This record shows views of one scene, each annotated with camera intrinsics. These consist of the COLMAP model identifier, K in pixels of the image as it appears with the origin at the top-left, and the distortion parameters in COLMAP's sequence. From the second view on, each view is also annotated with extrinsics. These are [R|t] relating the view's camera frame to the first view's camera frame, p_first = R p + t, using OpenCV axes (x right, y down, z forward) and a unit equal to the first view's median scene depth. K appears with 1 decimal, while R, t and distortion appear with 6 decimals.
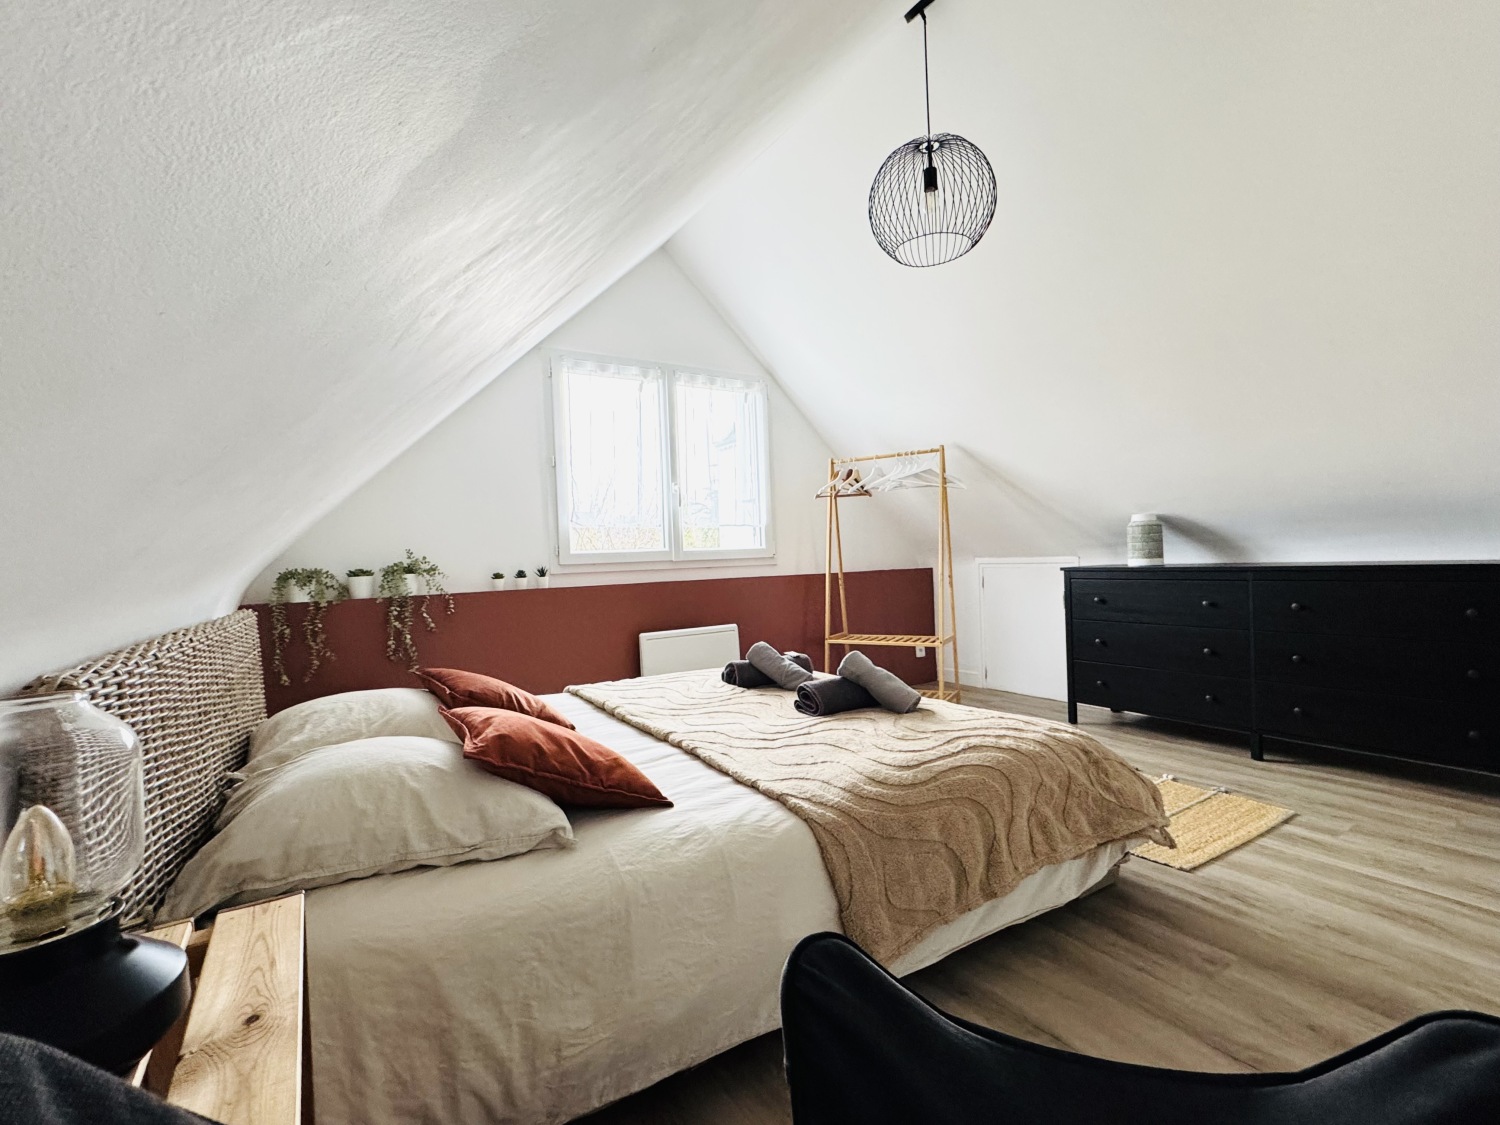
lens RADIAL K [[657.2, 0, 750.0], [0, 657.2, 562.5], [0, 0, 1]] dist [0.001901, 0.000604]
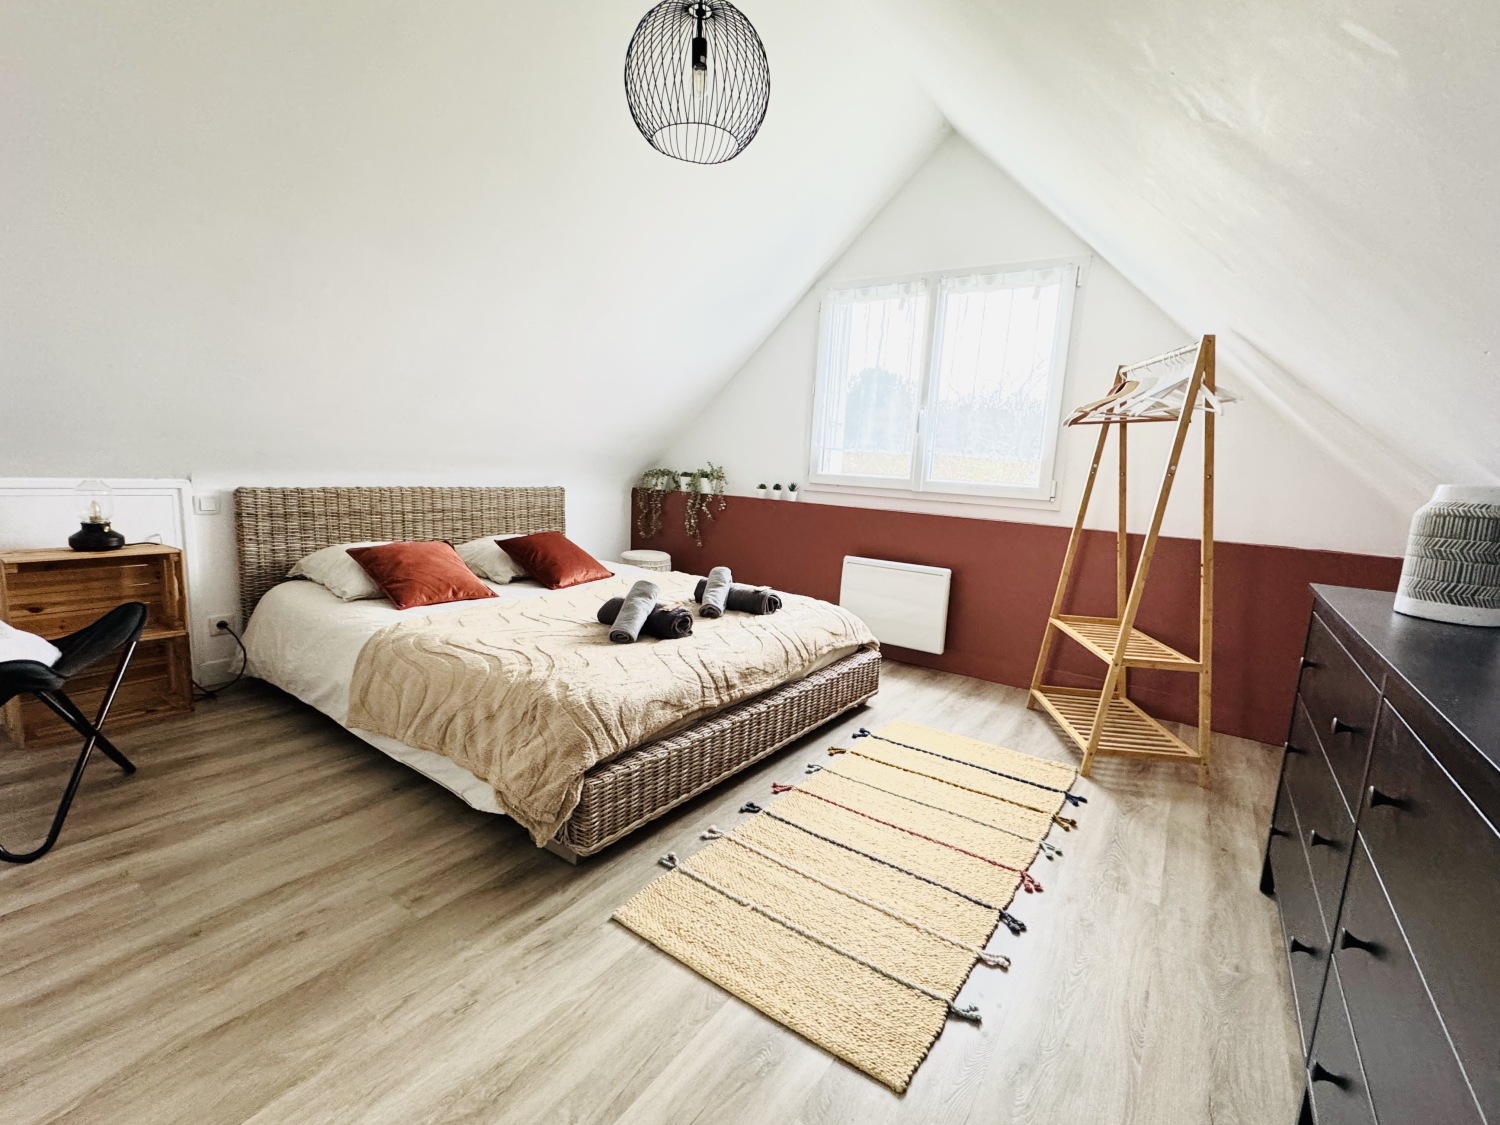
lens RADIAL K [[650.5, 0, 750.0], [0, 650.5, 562.5], [0, 0, 1]] dist [0.000464, 0.000087]
pose [[0.424881, 0.199038, -0.883097, 0.760598], [-0.076946, 0.979939, 0.183845, -0.066318], [0.901973, -0.010161, 0.431672, 0.455583]]
